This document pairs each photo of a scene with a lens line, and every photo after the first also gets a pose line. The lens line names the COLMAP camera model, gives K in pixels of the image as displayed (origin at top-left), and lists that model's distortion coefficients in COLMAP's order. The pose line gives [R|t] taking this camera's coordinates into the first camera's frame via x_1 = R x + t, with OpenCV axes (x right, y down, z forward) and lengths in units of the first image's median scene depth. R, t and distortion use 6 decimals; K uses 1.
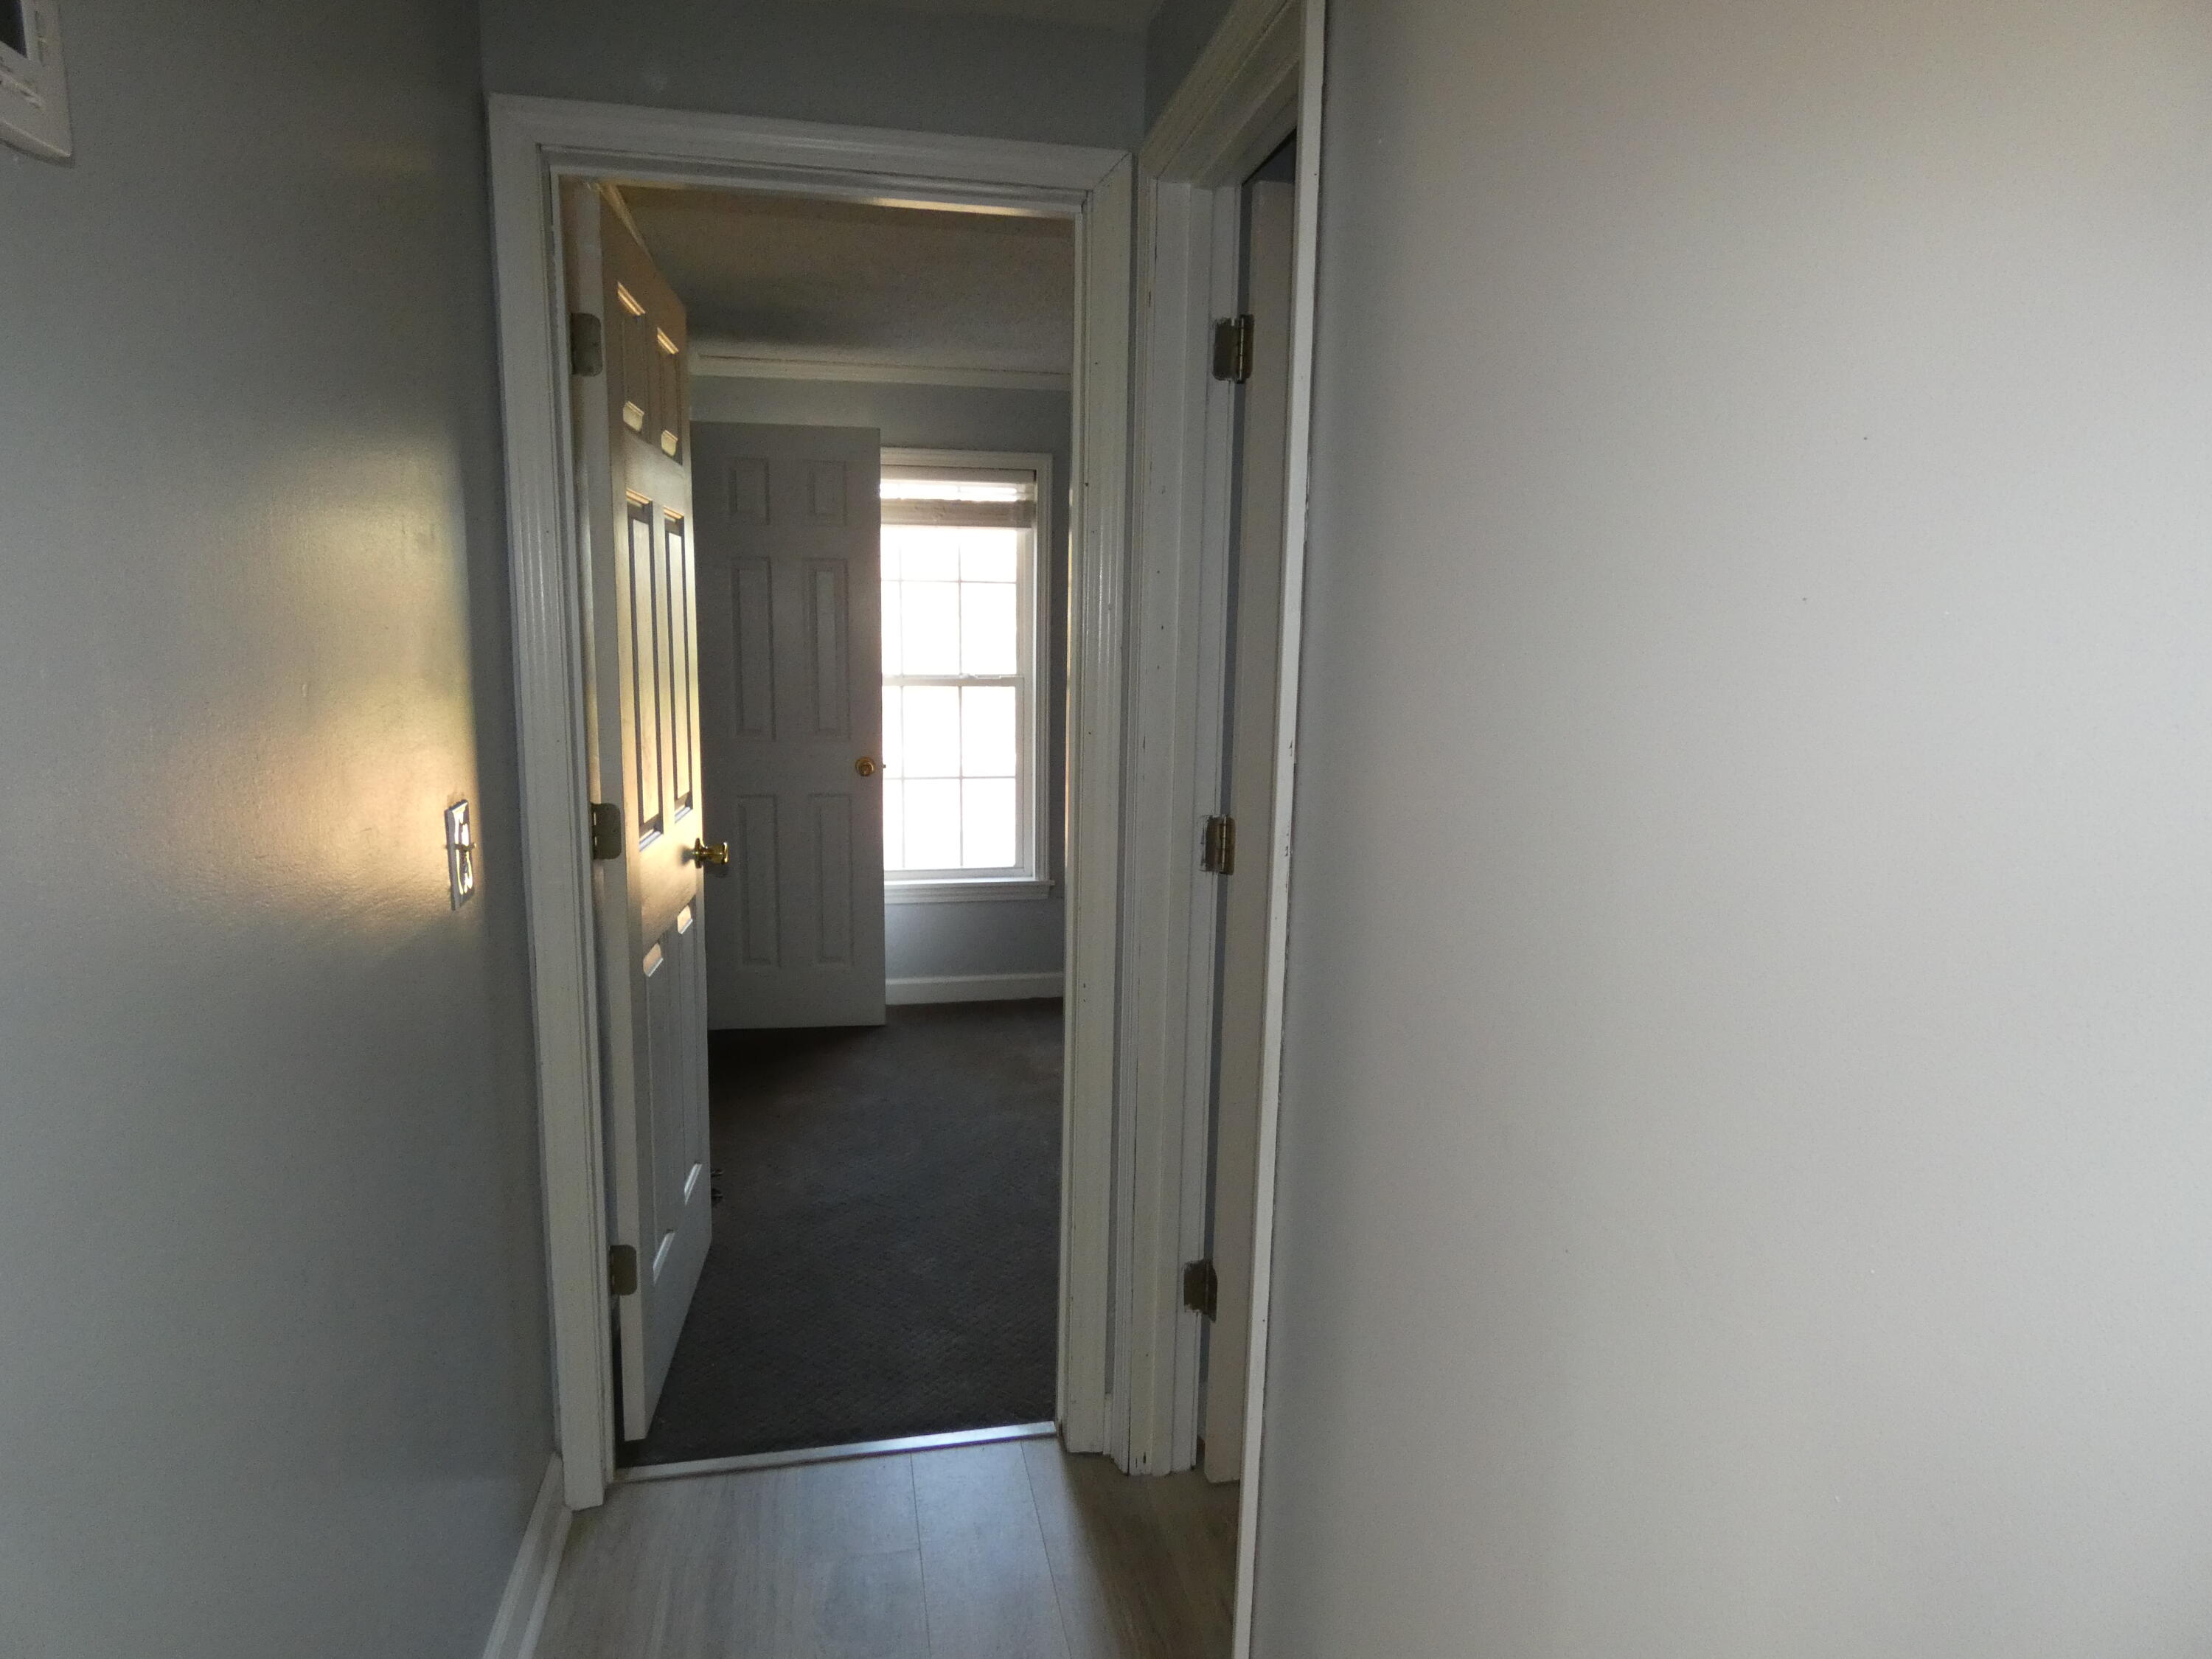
lens RADIAL K [[1307.1, 0, 1106.0], [0, 1307.1, 829.5], [0, 0, 1]] dist [-0.044768, -0.000475]
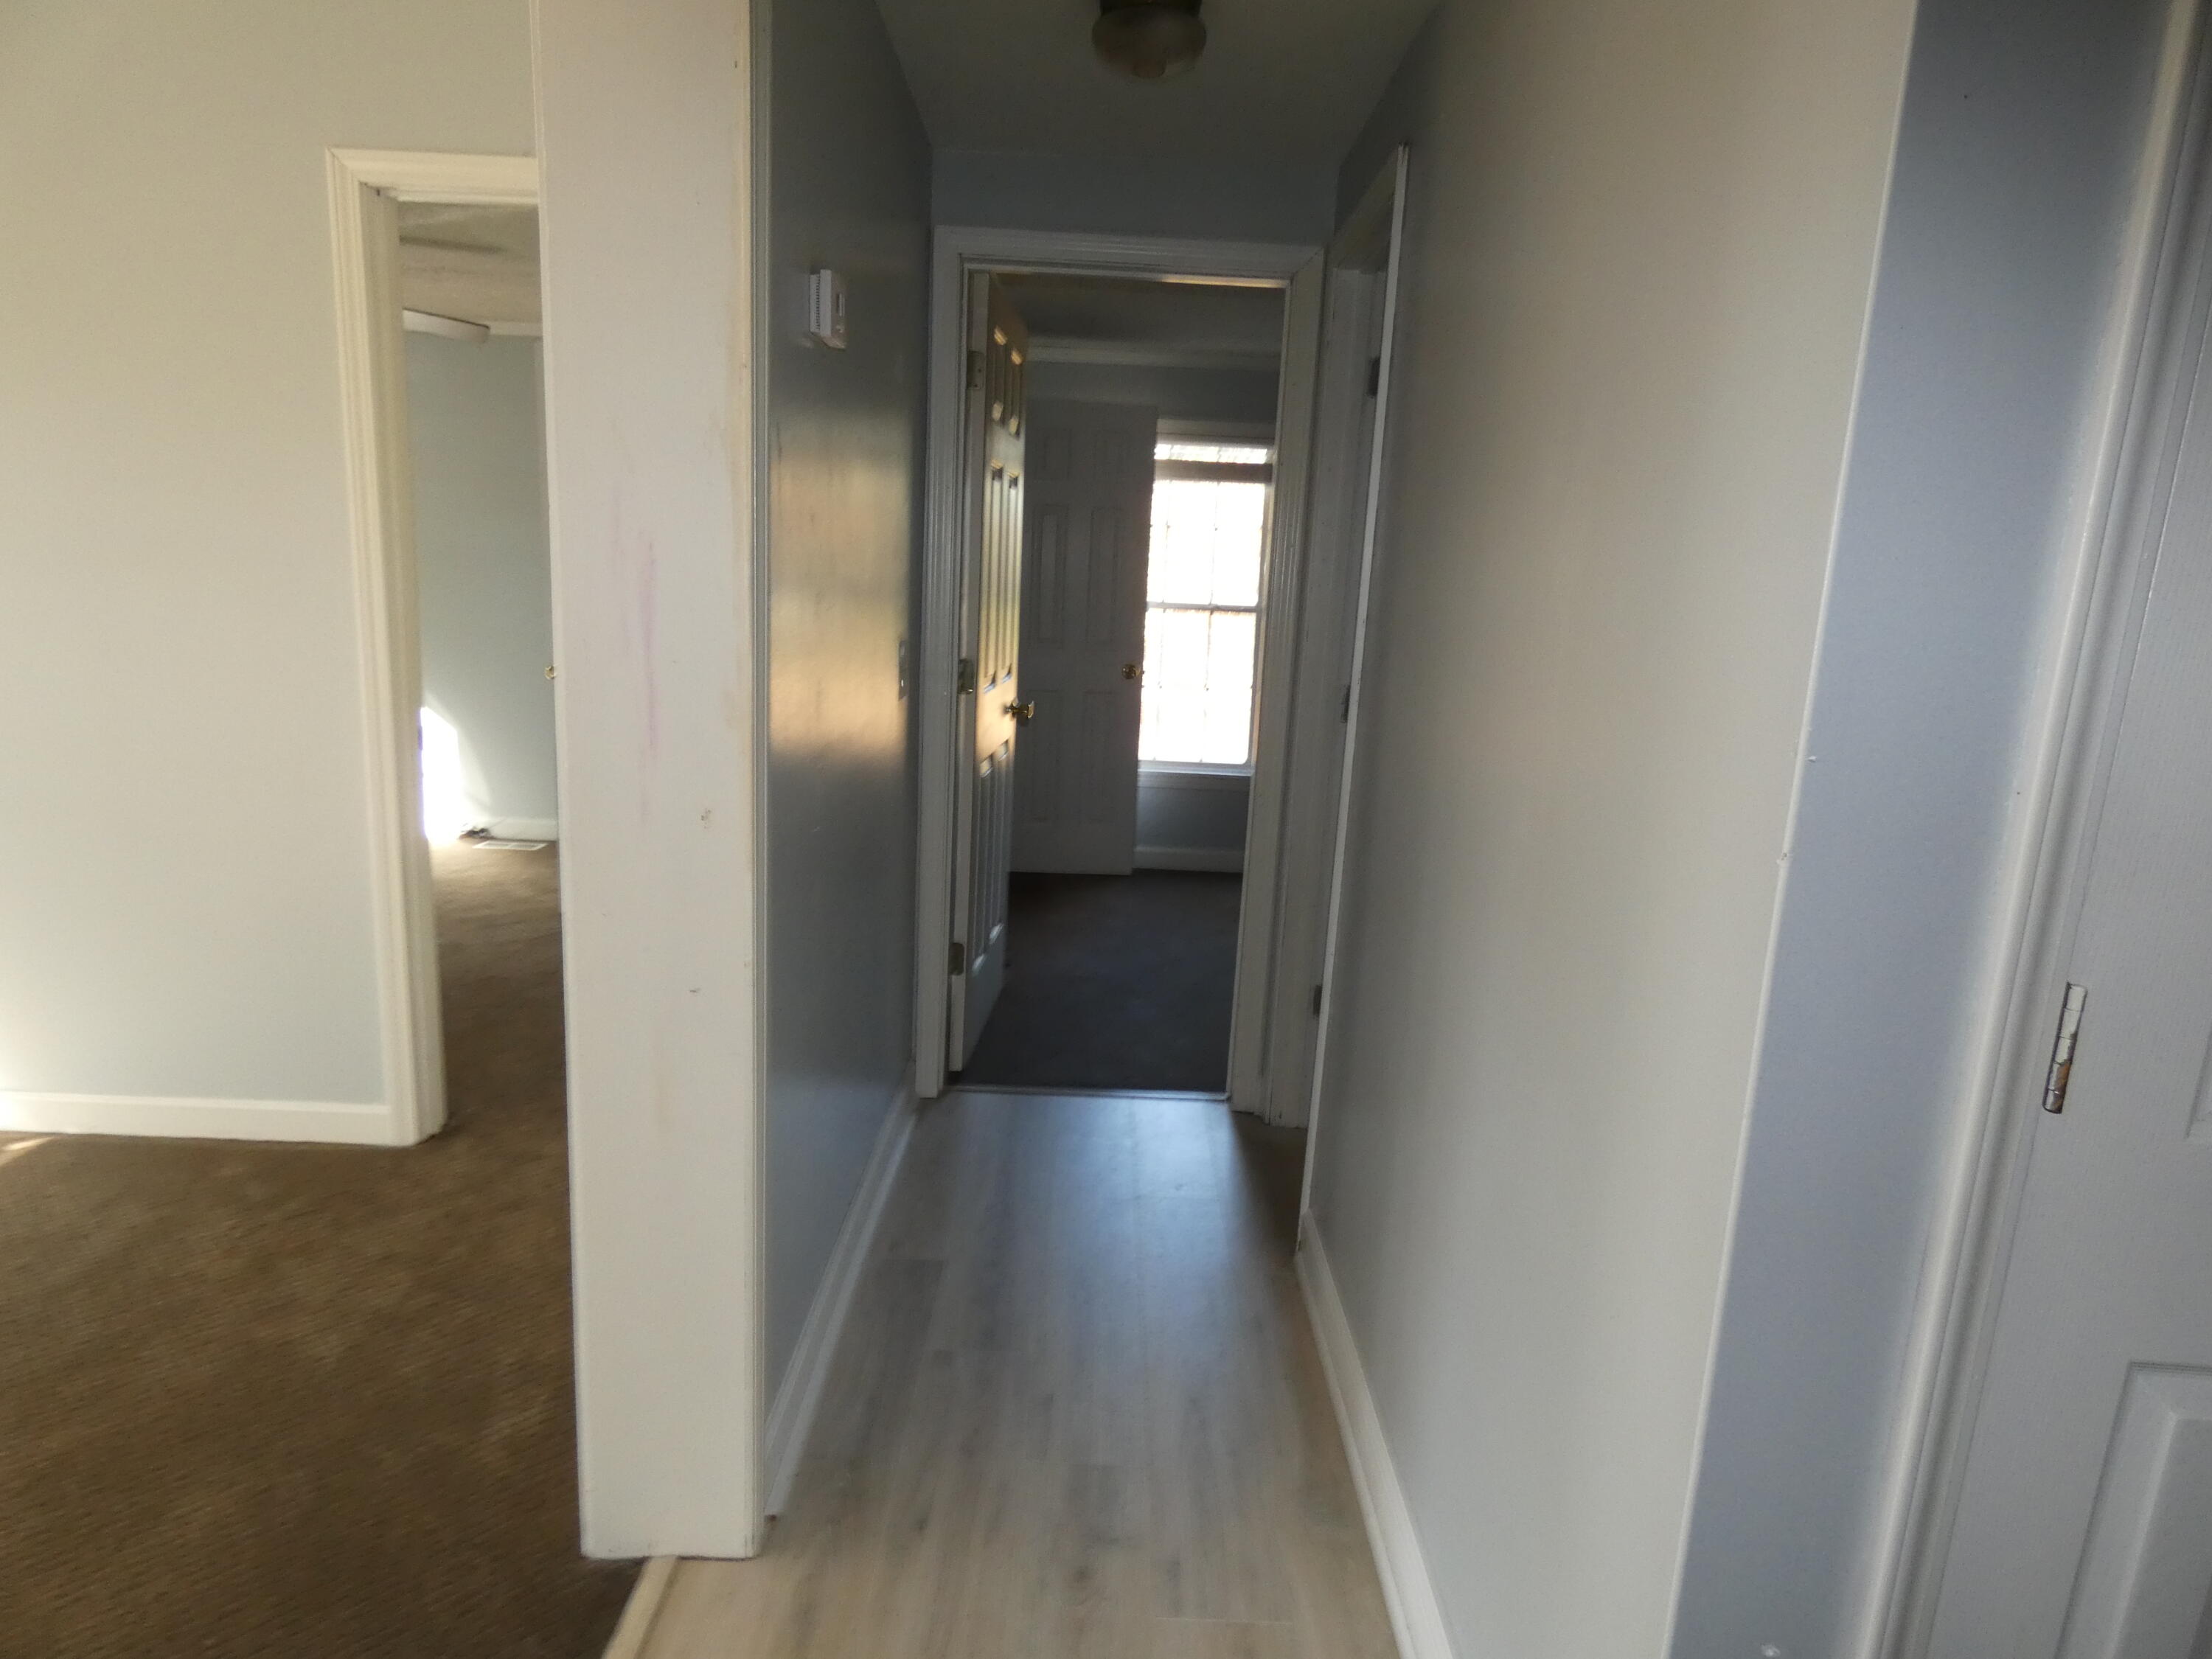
lens RADIAL K [[1307.1, 0, 1106.0], [0, 1307.1, 829.5], [0, 0, 1]] dist [-0.044768, -0.000475]
pose [[0.978789, 0.069768, -0.192628, 0.085431], [-0.062607, 0.997111, 0.043021, 0.091890], [0.195072, -0.030048, 0.980328, -0.452775]]
